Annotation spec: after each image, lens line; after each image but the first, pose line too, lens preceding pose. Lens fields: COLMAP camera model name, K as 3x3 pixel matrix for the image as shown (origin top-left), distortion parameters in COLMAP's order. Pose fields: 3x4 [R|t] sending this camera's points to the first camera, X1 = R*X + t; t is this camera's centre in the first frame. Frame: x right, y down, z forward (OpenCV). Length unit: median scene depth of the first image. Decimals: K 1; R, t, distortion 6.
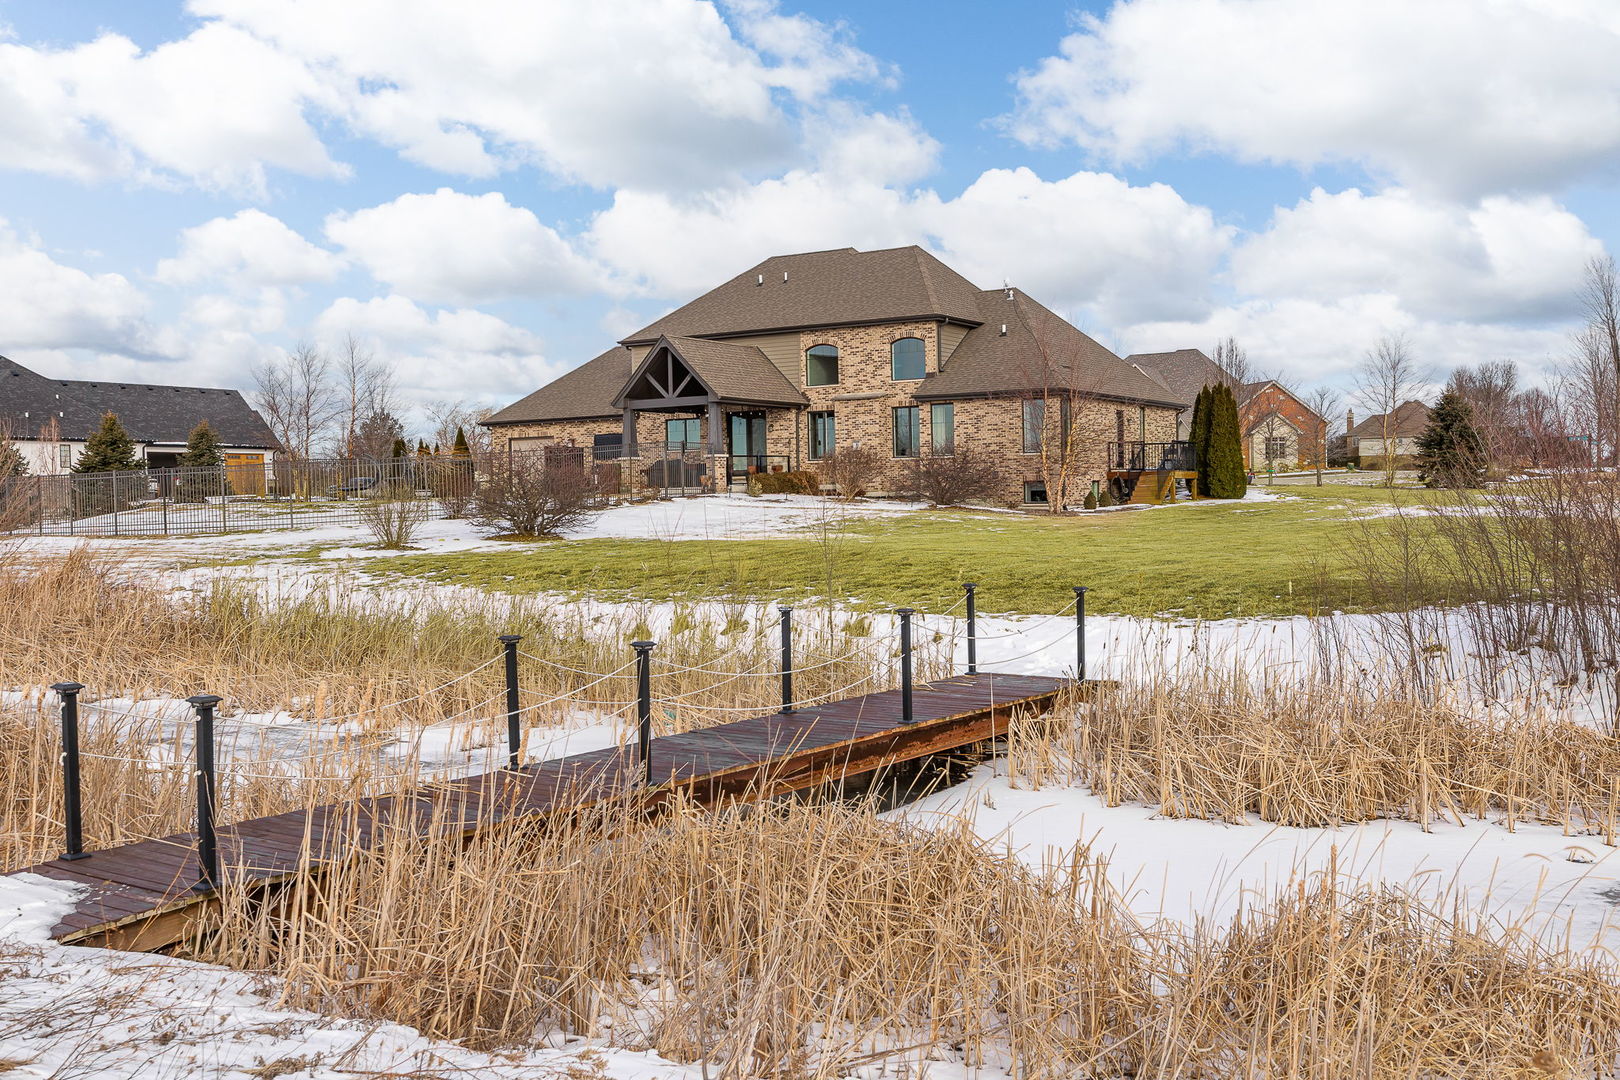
lens RADIAL K [[1449.6, 0, 781.6], [0, 1449.6, 546.1], [0, 0, 1]] dist [0.006454, -0.004645]
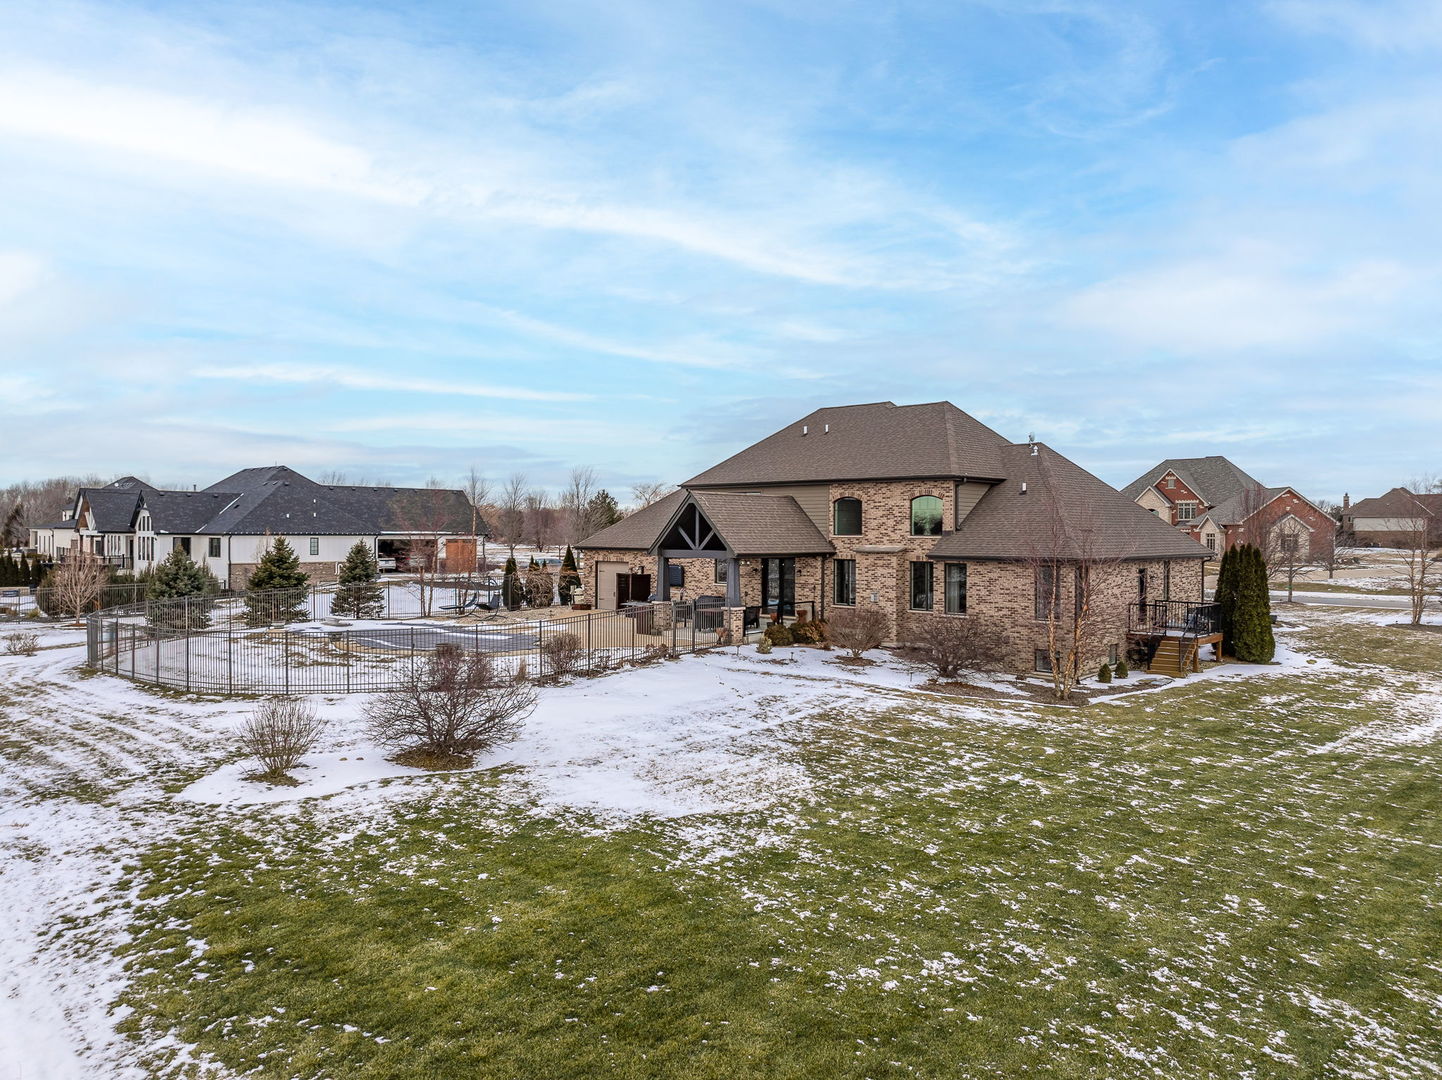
lens RADIAL K [[994.8, 0, 721.0], [0, 994.8, 540.0], [0, 0, 1]] dist [-0.007193, -0.004018]
pose [[0.982223, 0.025561, -0.185971, 0.073656], [-0.031452, 0.999090, -0.028797, -0.084428], [0.185065, 0.034134, 0.982133, 0.266556]]
